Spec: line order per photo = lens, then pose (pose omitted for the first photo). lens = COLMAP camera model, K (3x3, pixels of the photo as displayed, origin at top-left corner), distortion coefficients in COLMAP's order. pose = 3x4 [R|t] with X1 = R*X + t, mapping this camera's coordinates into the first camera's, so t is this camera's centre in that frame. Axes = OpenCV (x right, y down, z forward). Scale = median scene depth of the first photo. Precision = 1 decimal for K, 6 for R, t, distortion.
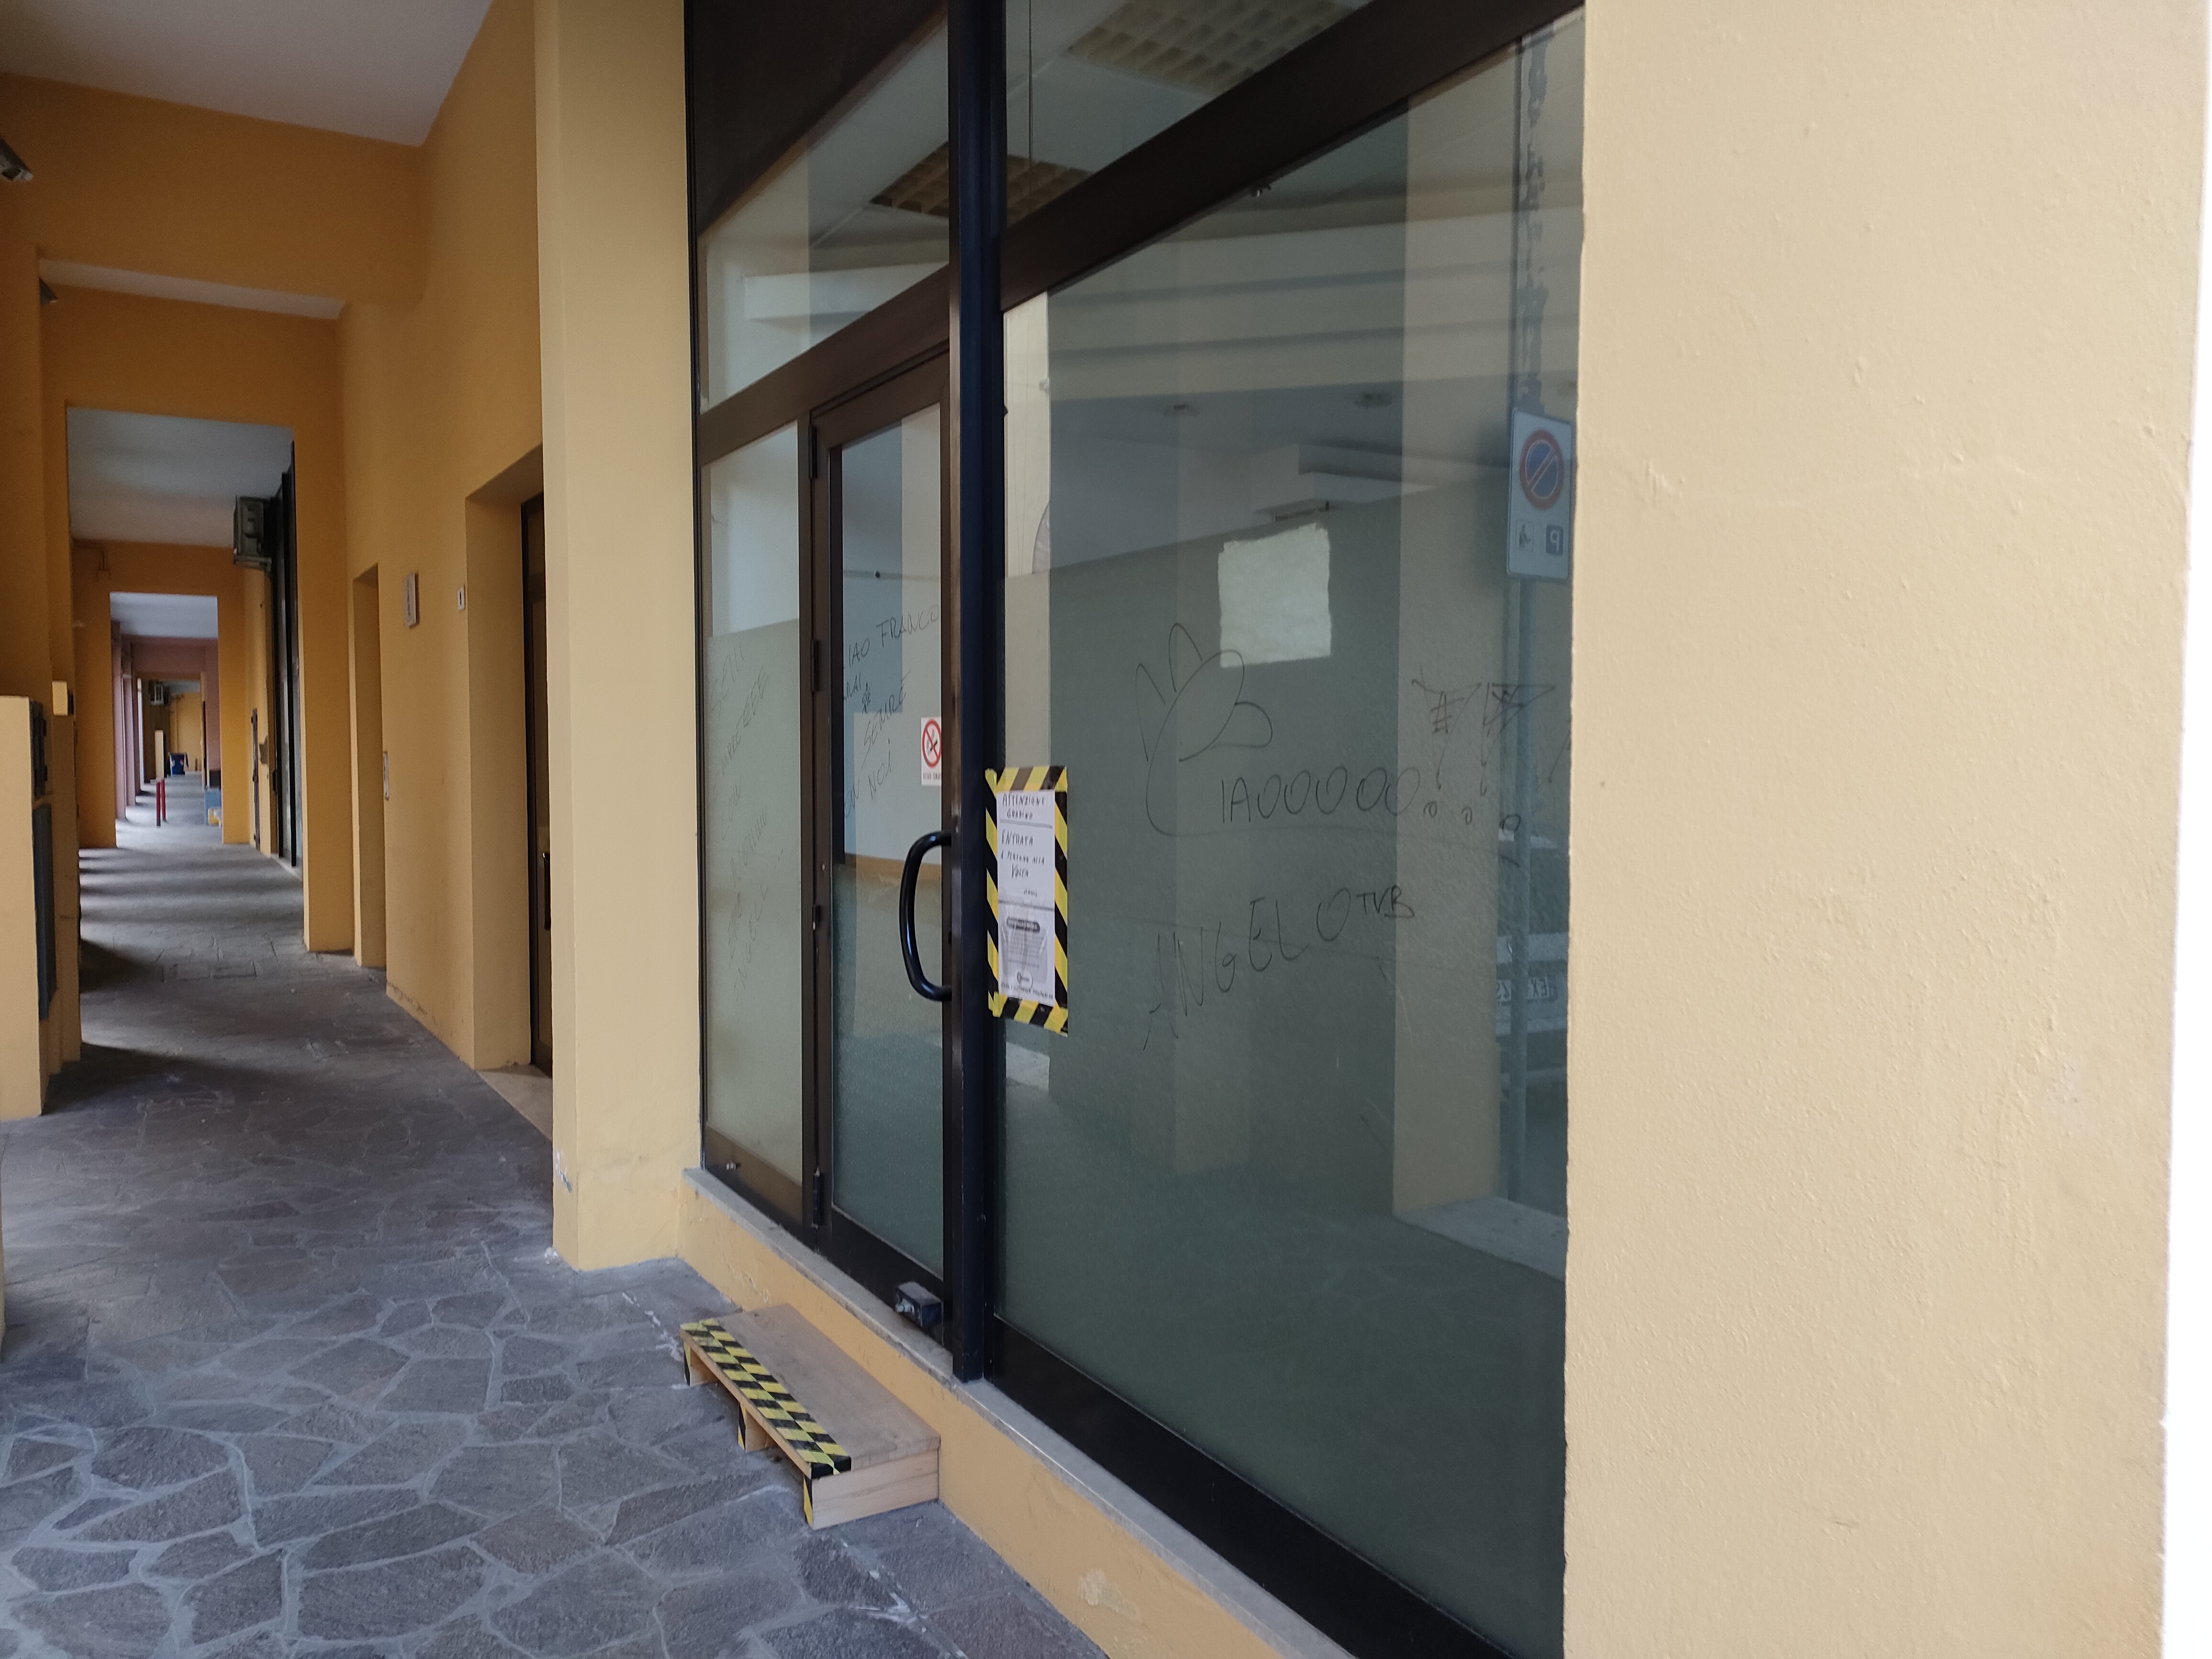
lens RADIAL K [[1604.9, 0, 1106.0], [0, 1604.9, 829.5], [0, 0, 1]] dist [0.076578, -0.063722]
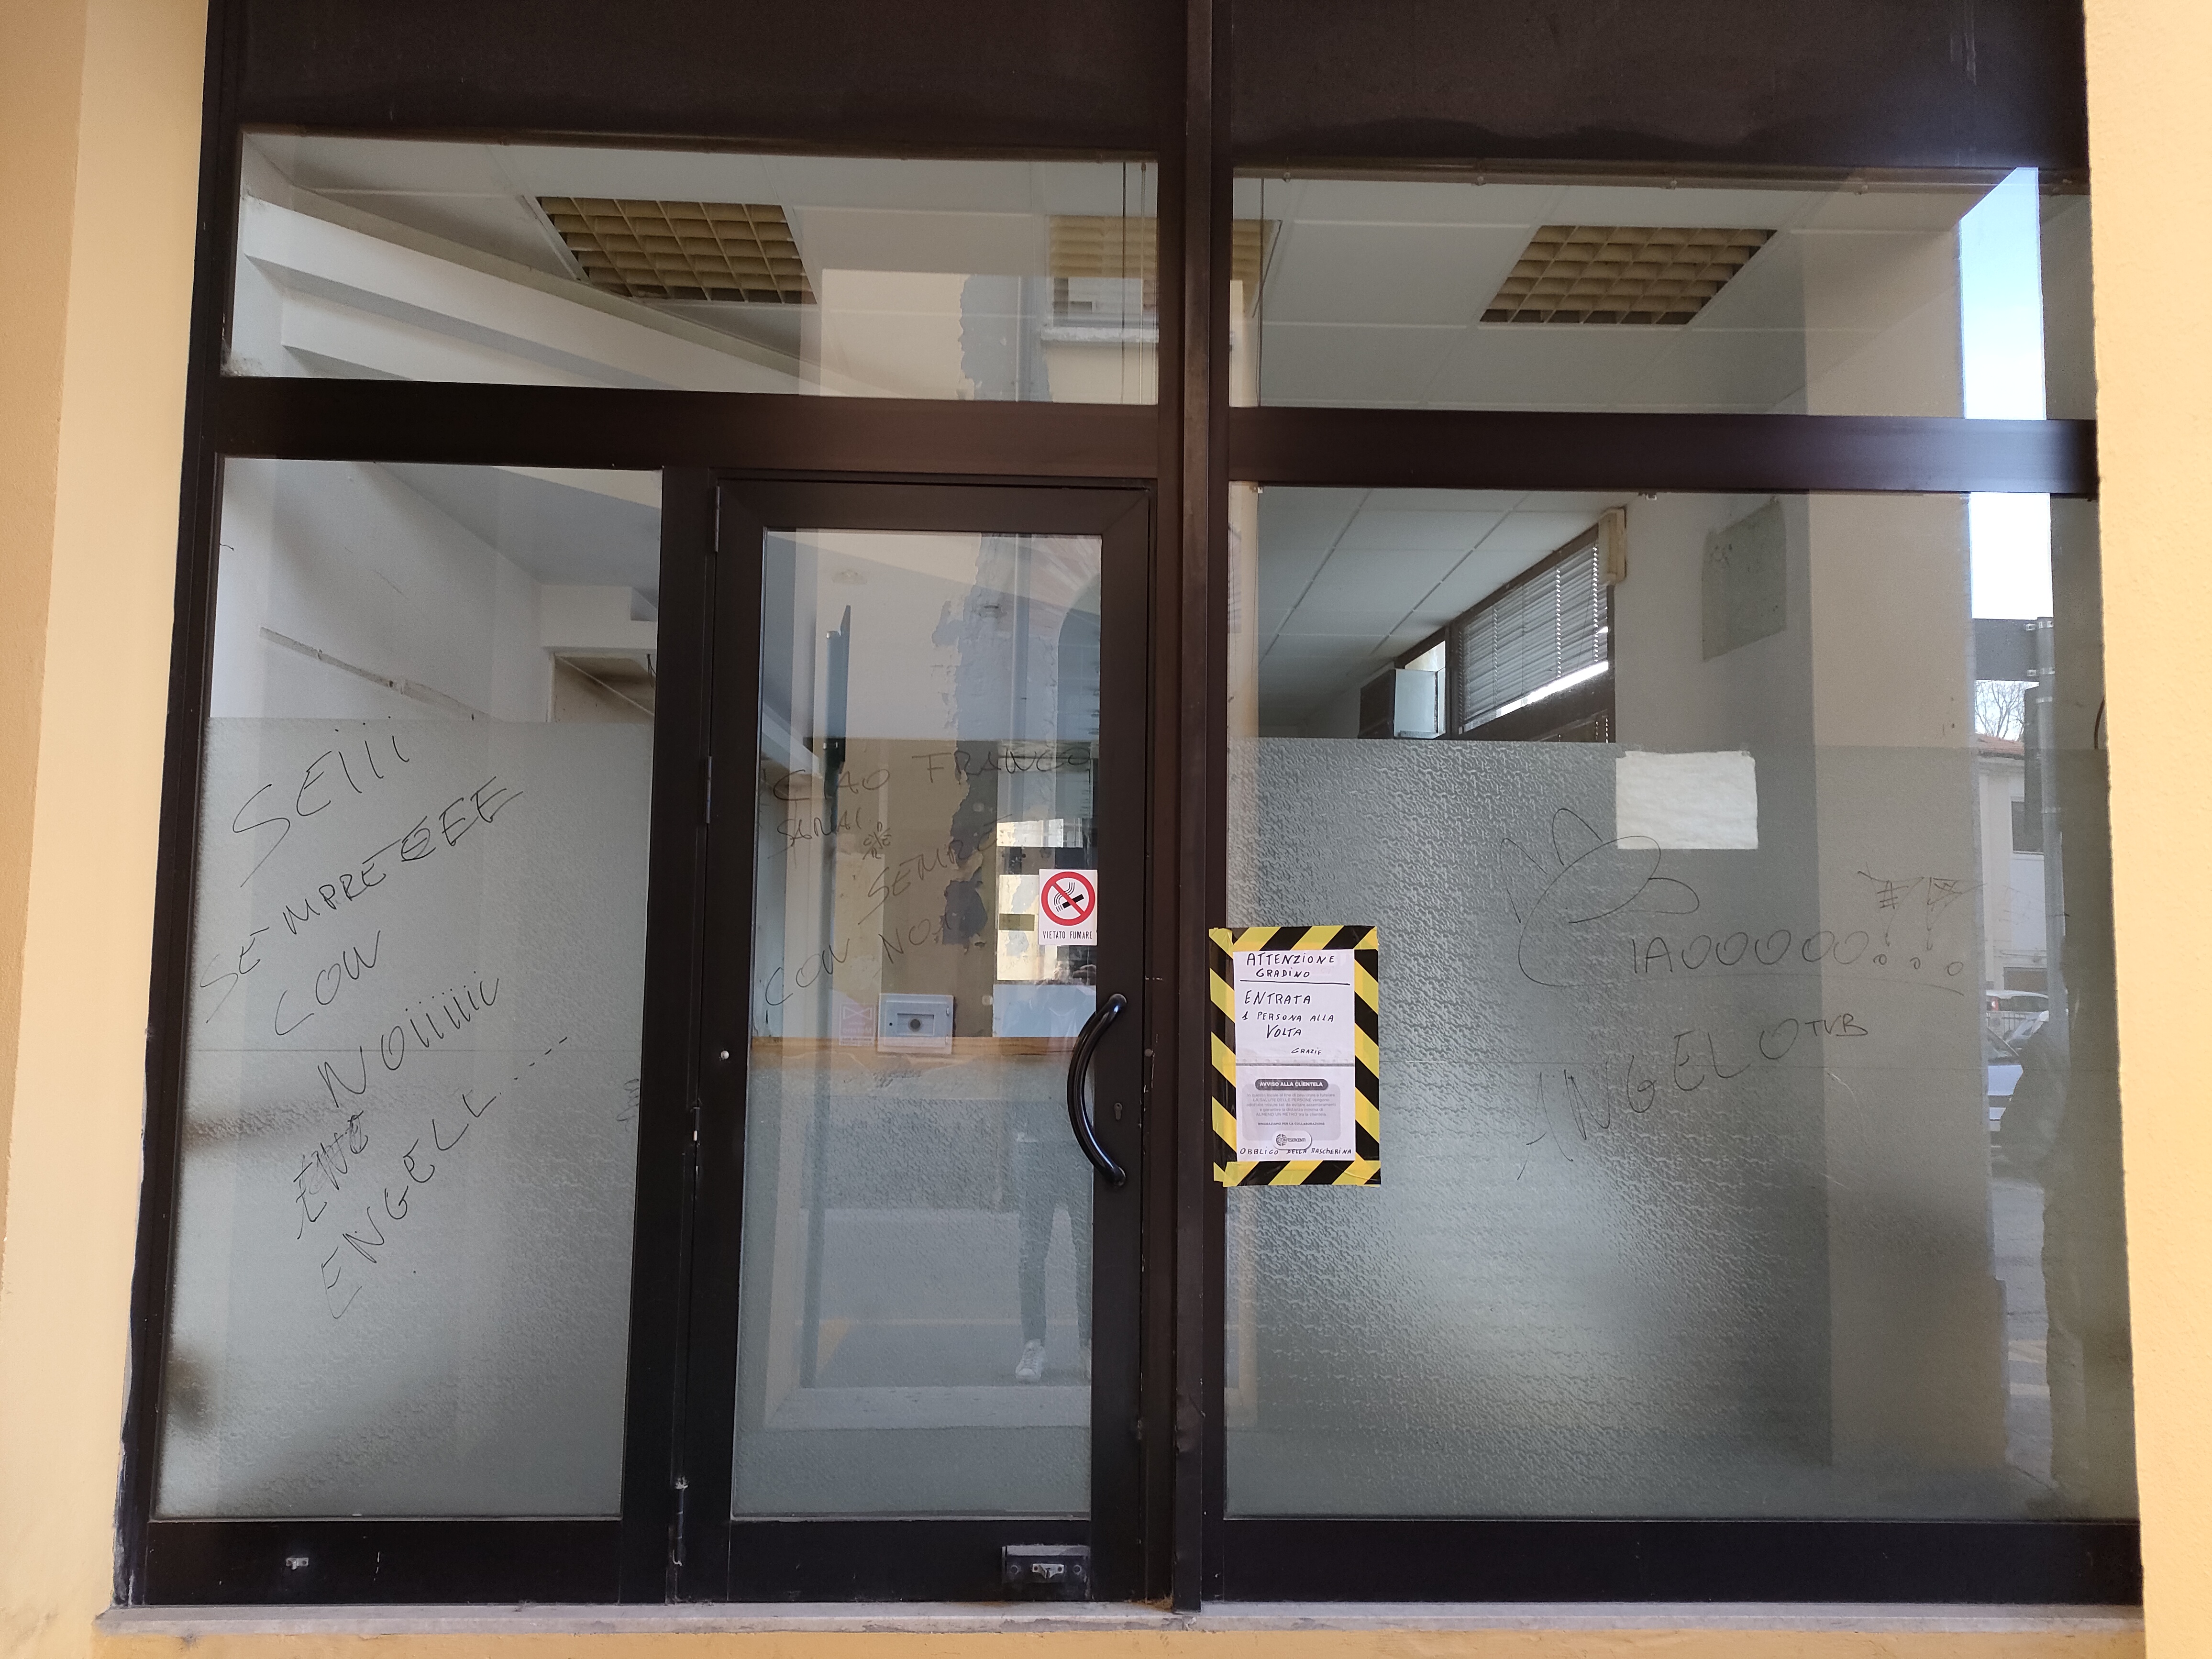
lens RADIAL K [[1604.9, 0, 1106.0], [0, 1604.9, 829.5], [0, 0, 1]] dist [0.076578, -0.063722]
pose [[0.496376, 0.078491, 0.864552, -1.010232], [0.029451, 0.993808, -0.107135, 0.005583], [-0.867608, 0.078641, 0.490991, 0.610378]]
